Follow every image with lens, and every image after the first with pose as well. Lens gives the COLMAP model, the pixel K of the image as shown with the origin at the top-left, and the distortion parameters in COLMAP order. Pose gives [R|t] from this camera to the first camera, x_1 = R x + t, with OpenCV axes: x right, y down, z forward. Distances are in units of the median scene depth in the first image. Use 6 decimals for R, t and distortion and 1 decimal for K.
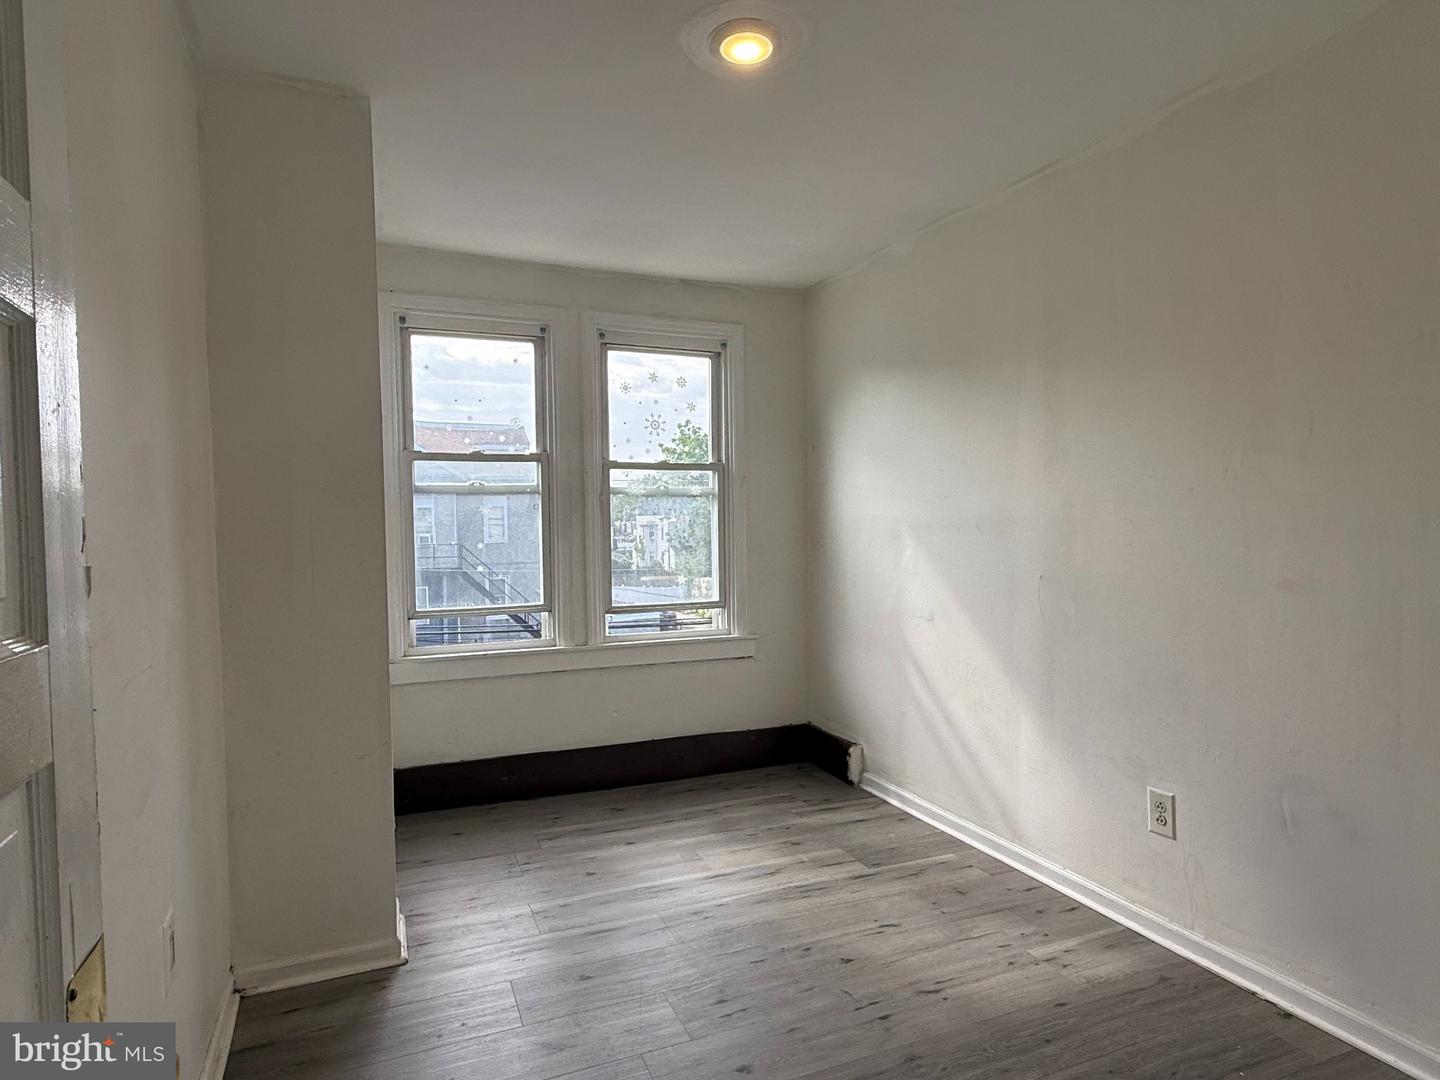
lens RADIAL K [[795.3, 0, 720.0], [0, 795.3, 540.0], [0, 0, 1]] dist [-0.001018, 0.000099]
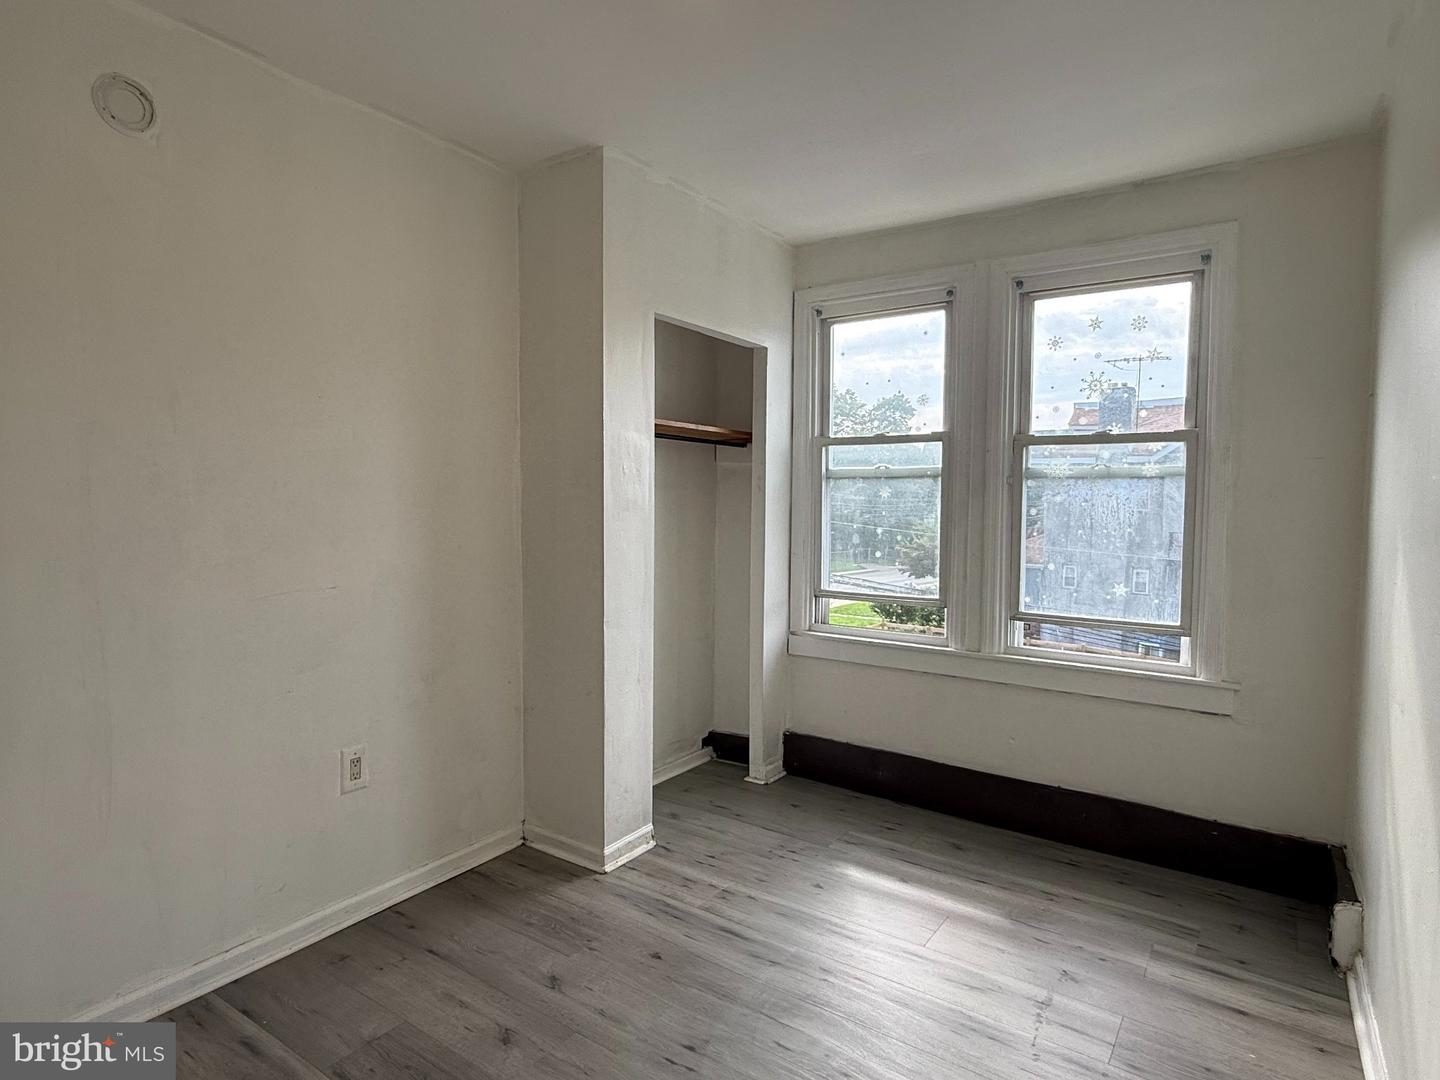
lens RADIAL K [[795.3, 0, 720.0], [0, 795.3, 540.0], [0, 0, 1]] dist [-0.001018, 0.000099]
pose [[0.544185, 0.055112, -0.837153, 0.398094], [-0.043395, 0.998353, 0.037516, -0.009108], [0.837842, 0.015912, 0.545681, 0.296727]]
